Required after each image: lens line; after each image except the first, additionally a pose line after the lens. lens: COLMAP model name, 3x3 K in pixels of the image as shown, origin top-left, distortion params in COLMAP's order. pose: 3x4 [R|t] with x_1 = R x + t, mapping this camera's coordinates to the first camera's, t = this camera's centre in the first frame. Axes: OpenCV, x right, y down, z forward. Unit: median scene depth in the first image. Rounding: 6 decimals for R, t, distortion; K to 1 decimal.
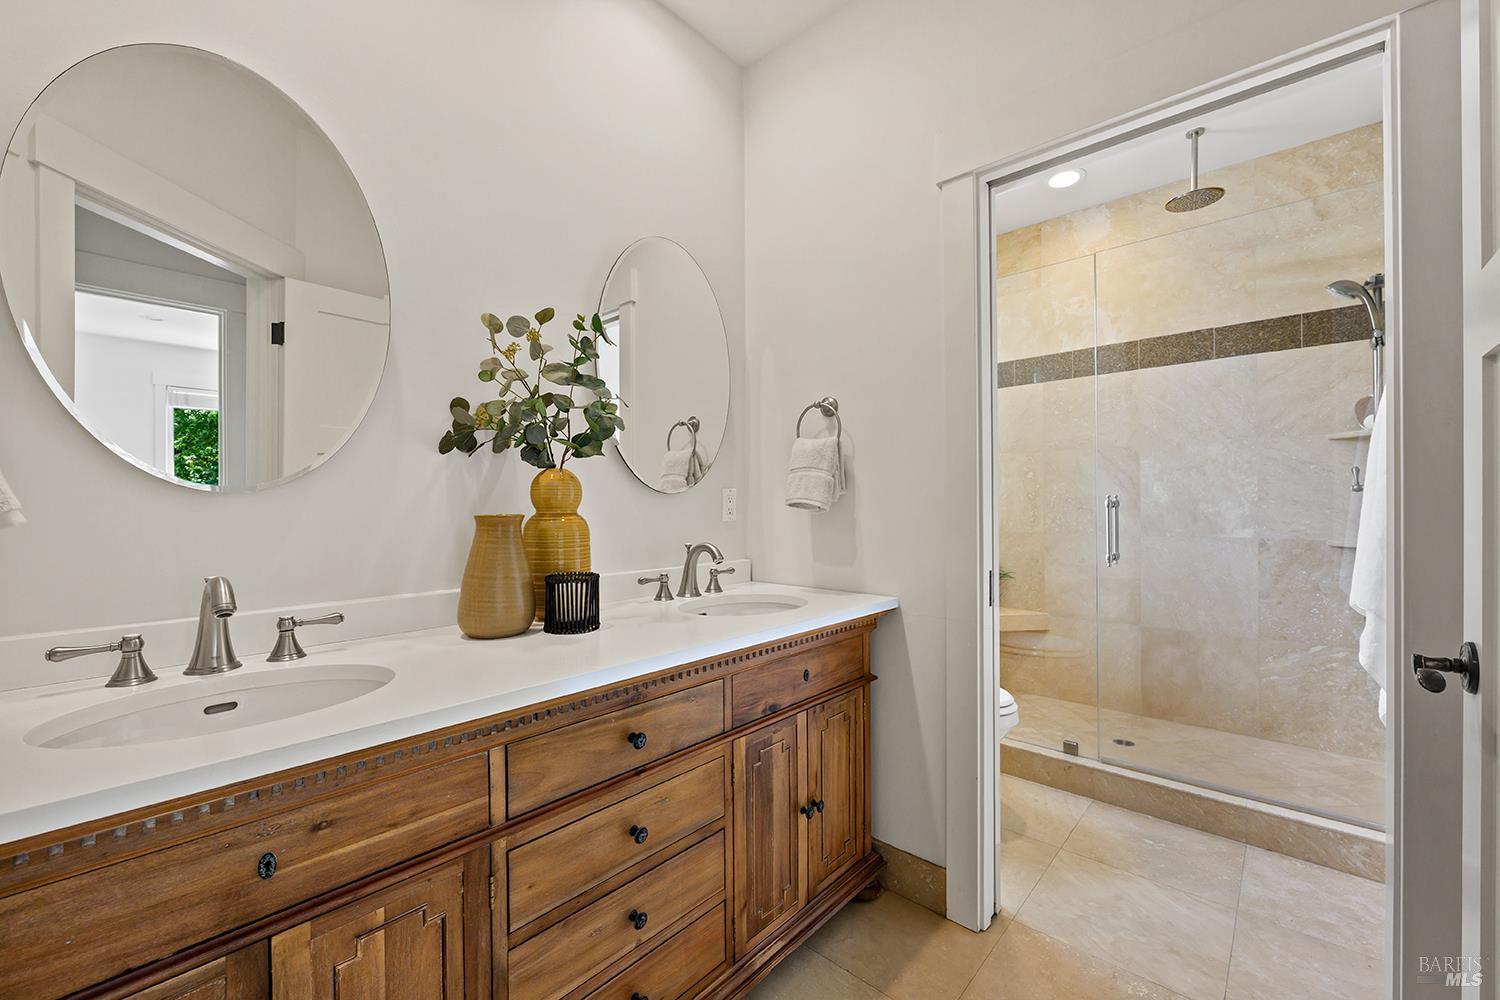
lens RADIAL K [[595.4, 0, 749.1], [0, 595.4, 507.1], [0, 0, 1]] dist [-0.004273, -0.000025]
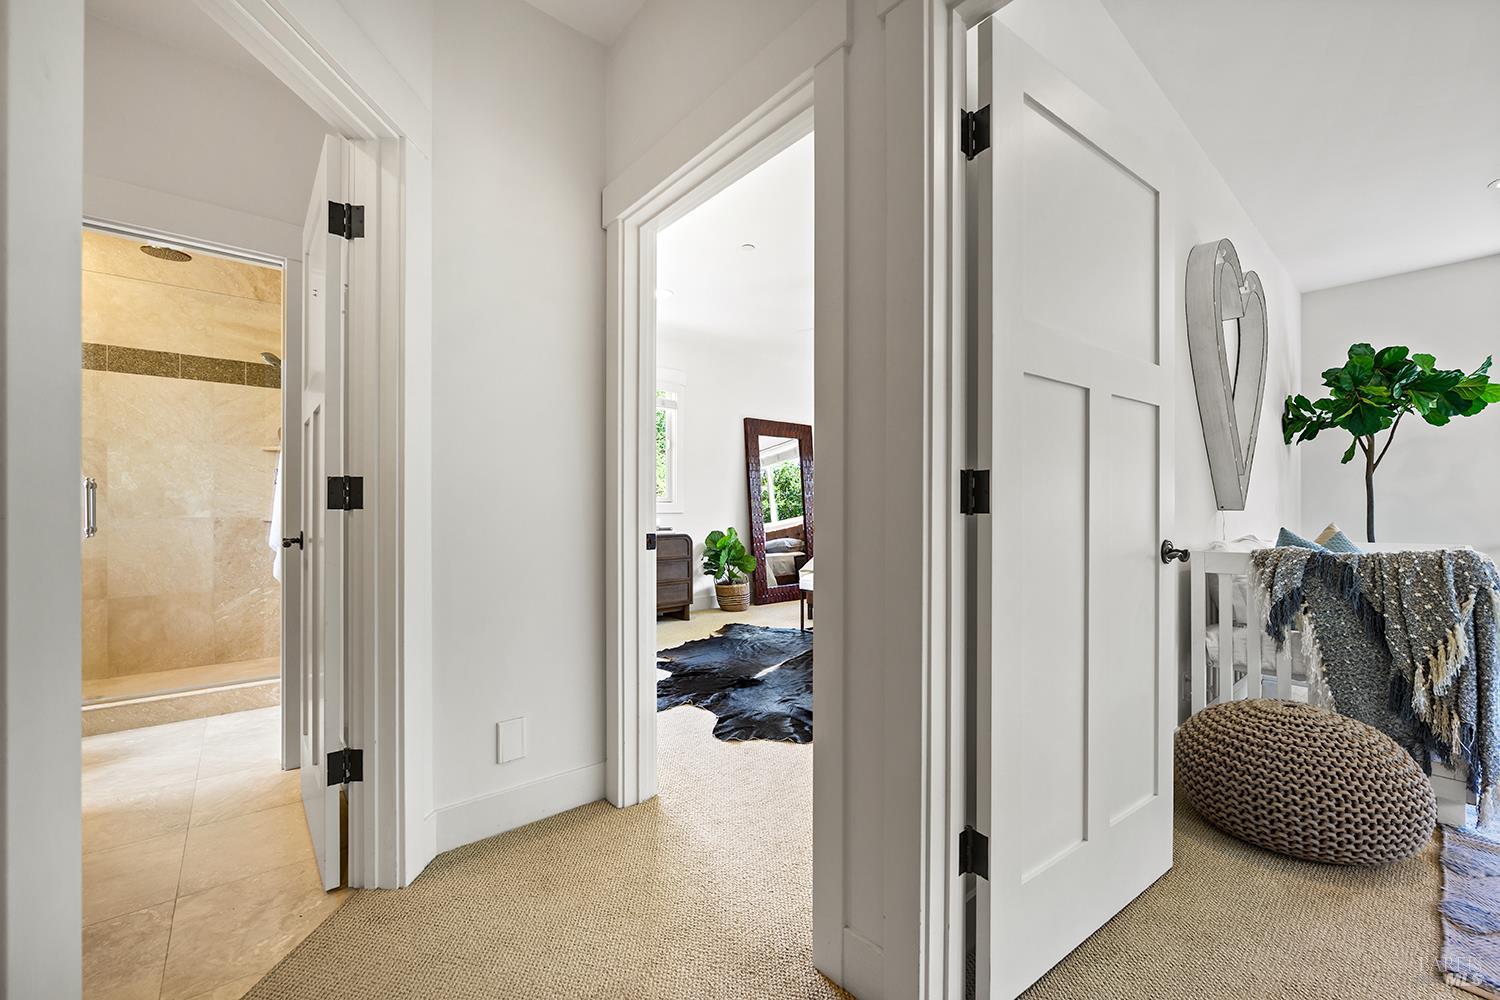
lens RADIAL K [[595.4, 0, 749.1], [0, 595.4, 507.1], [0, 0, 1]] dist [-0.004273, -0.000025]
pose [[0.122313, 0.009511, 0.992446, -0.344856], [0.003475, 0.999944, -0.010011, 0.046770], [-0.992486, 0.004673, 0.122273, -0.387354]]
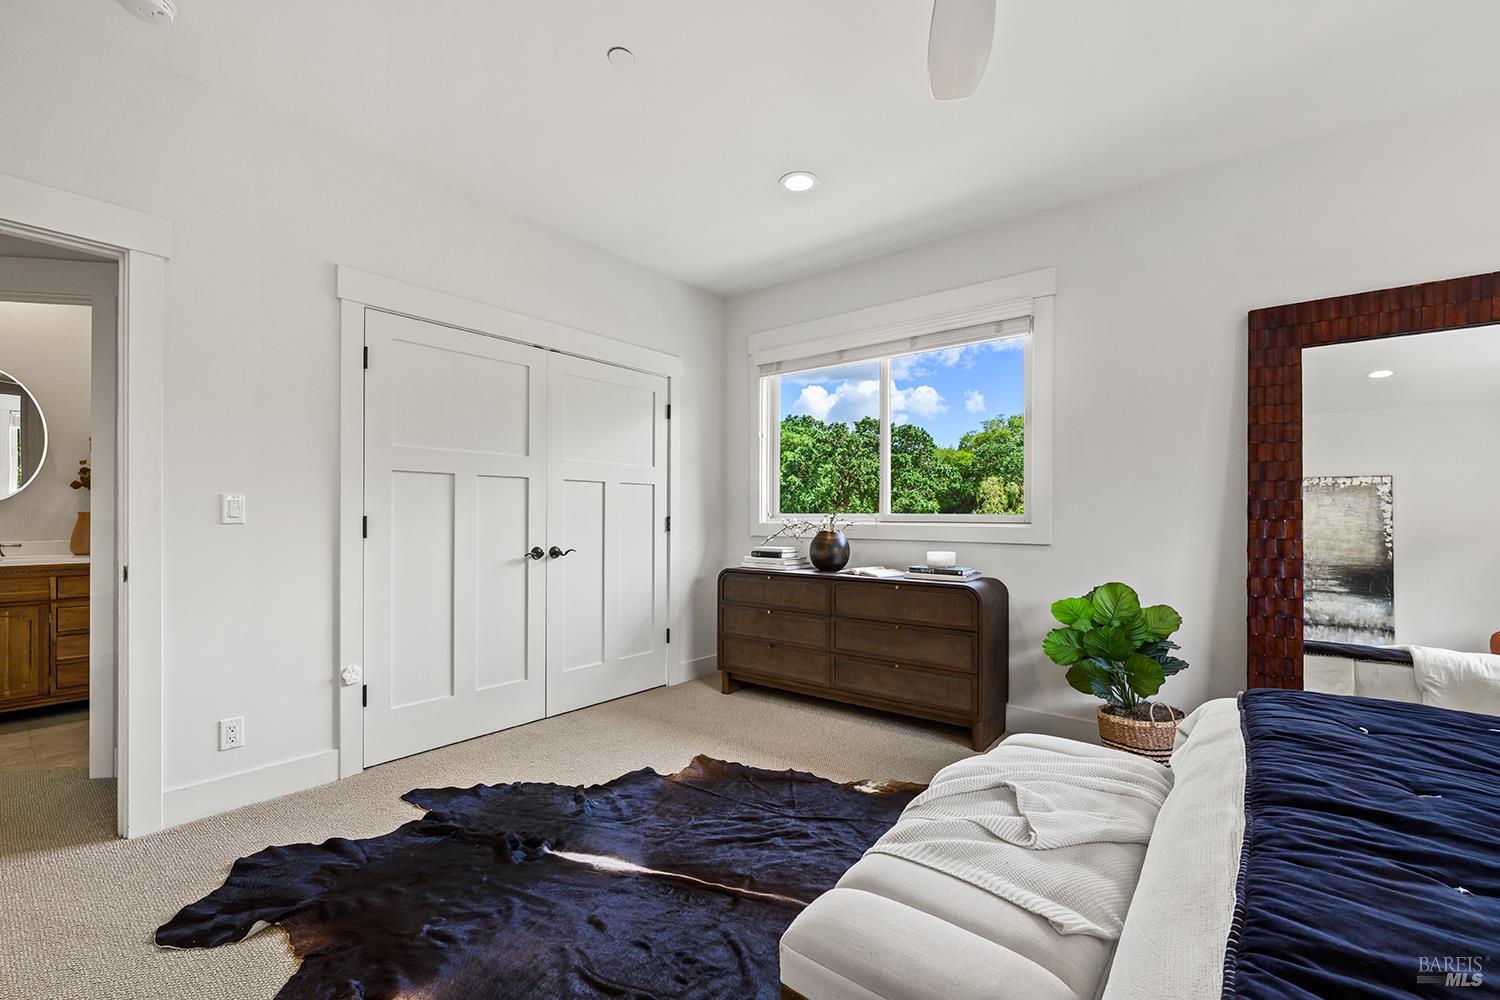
lens RADIAL K [[639.3, 0, 751.5], [0, 639.3, 514.1], [0, 0, 1]] dist [-0.000459, -0.000087]
pose [[0.997228, 0.011090, 0.073573, 1.157533], [-0.010786, 0.999932, -0.004524, -0.000815], [-0.073618, 0.003718, 0.997280, -1.044004]]
